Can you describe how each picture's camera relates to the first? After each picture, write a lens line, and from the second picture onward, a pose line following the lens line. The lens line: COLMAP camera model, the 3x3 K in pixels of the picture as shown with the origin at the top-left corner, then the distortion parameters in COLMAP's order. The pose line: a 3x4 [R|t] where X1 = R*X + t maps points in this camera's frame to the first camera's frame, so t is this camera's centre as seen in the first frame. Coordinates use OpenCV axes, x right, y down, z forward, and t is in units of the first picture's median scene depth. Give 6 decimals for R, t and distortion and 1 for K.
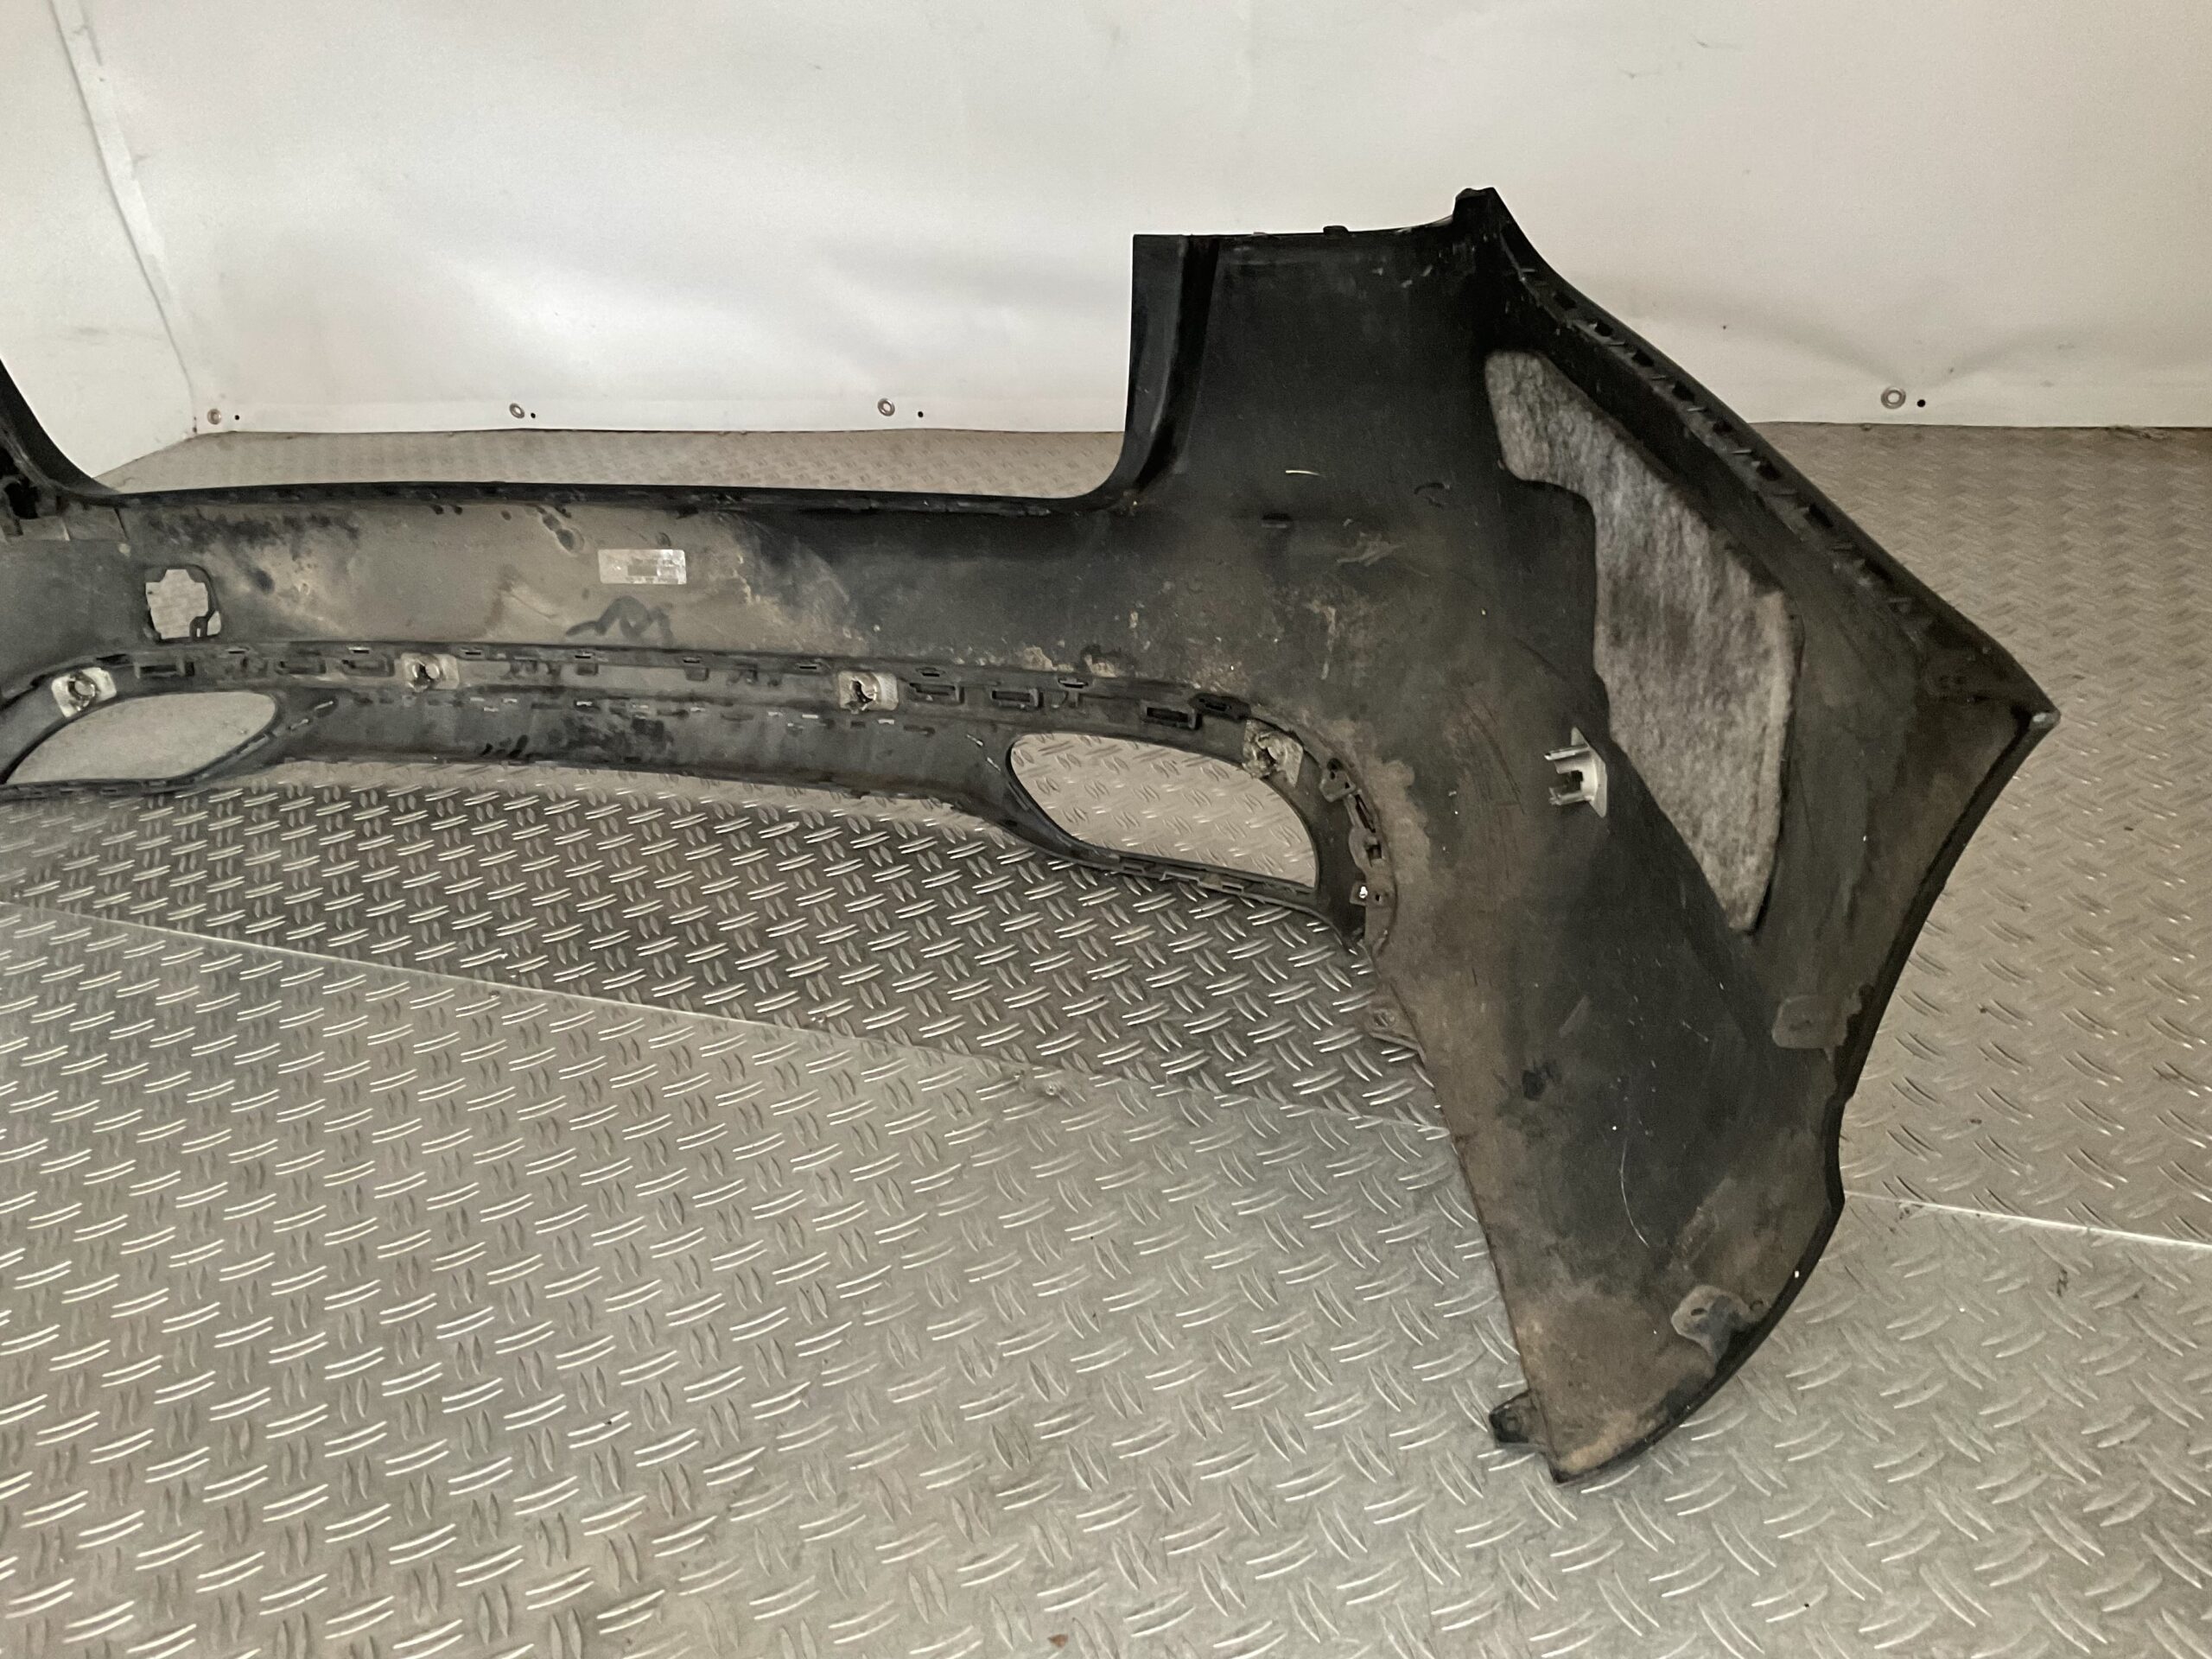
lens RADIAL K [[1875.7, 0, 1106.0], [0, 1875.7, 829.5], [0, 0, 1]] dist [0.008569, -0.043216]
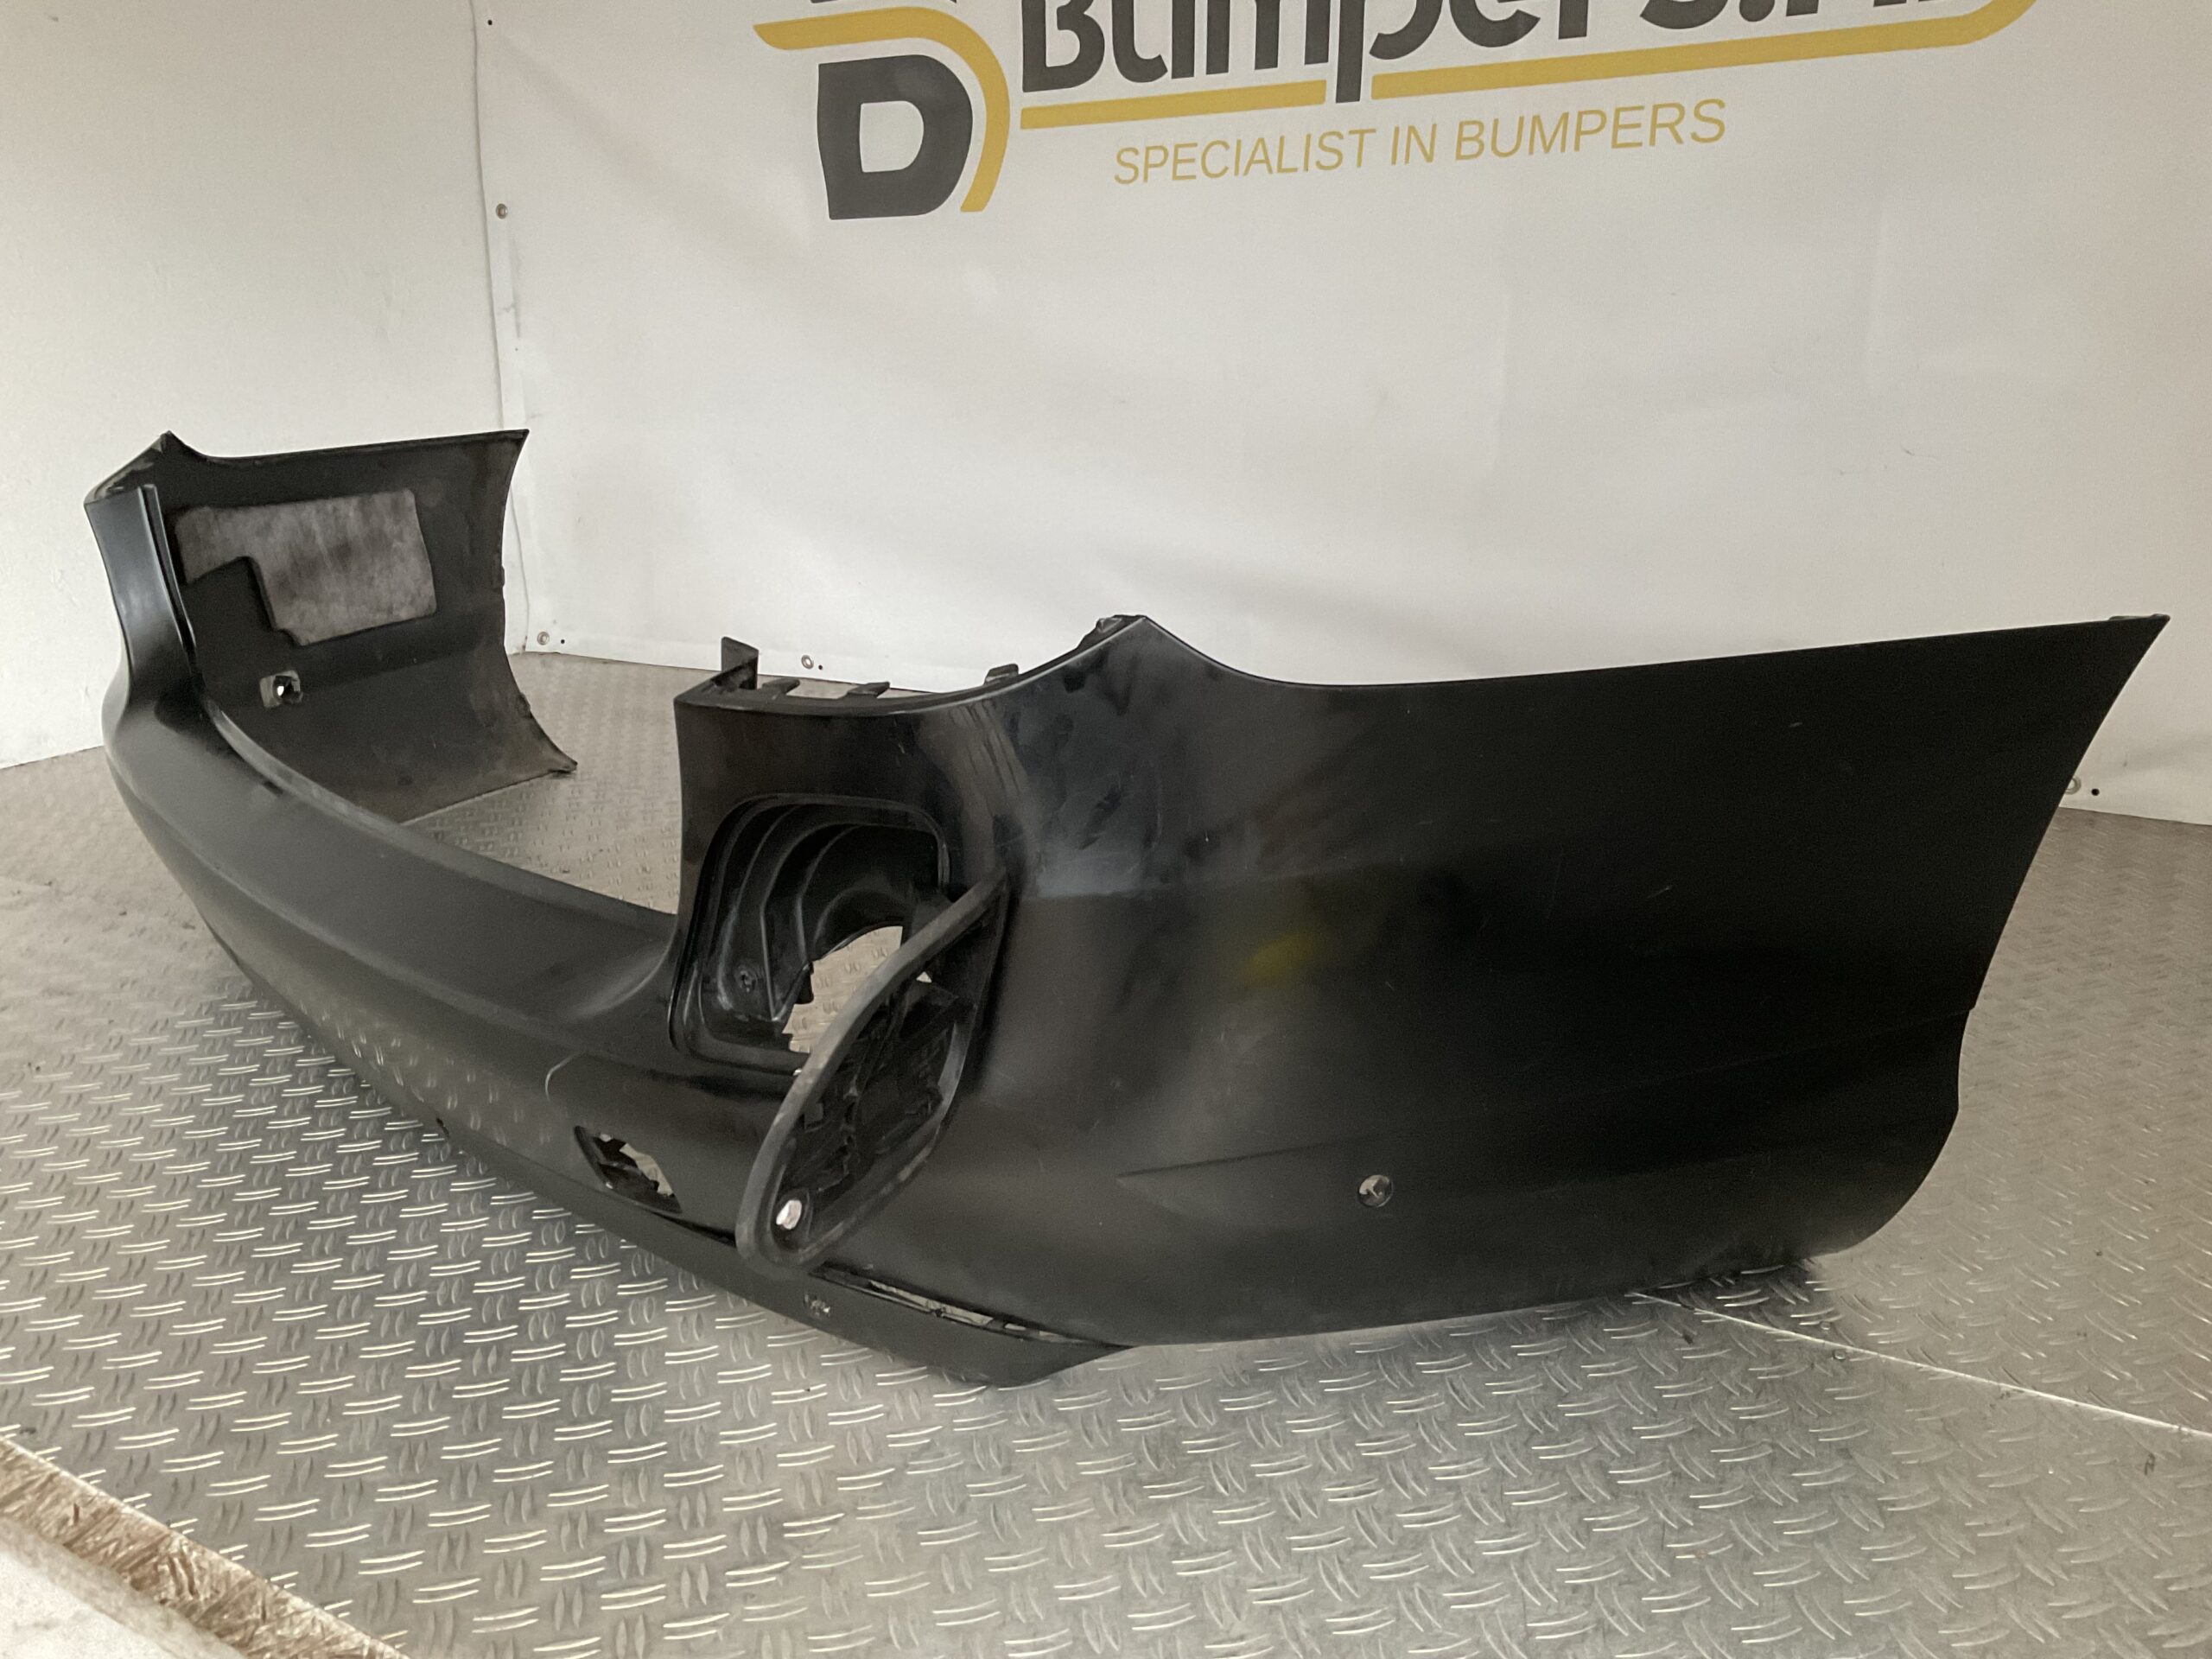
lens RADIAL K [[1875.7, 0, 1106.0], [0, 1875.7, 829.5], [0, 0, 1]] dist [0.008569, -0.043216]
pose [[0.985463, 0.133246, -0.105396, -0.015215], [-0.152314, 0.967741, -0.200691, 0.209800], [0.075255, 0.213827, 0.973969, -0.176953]]
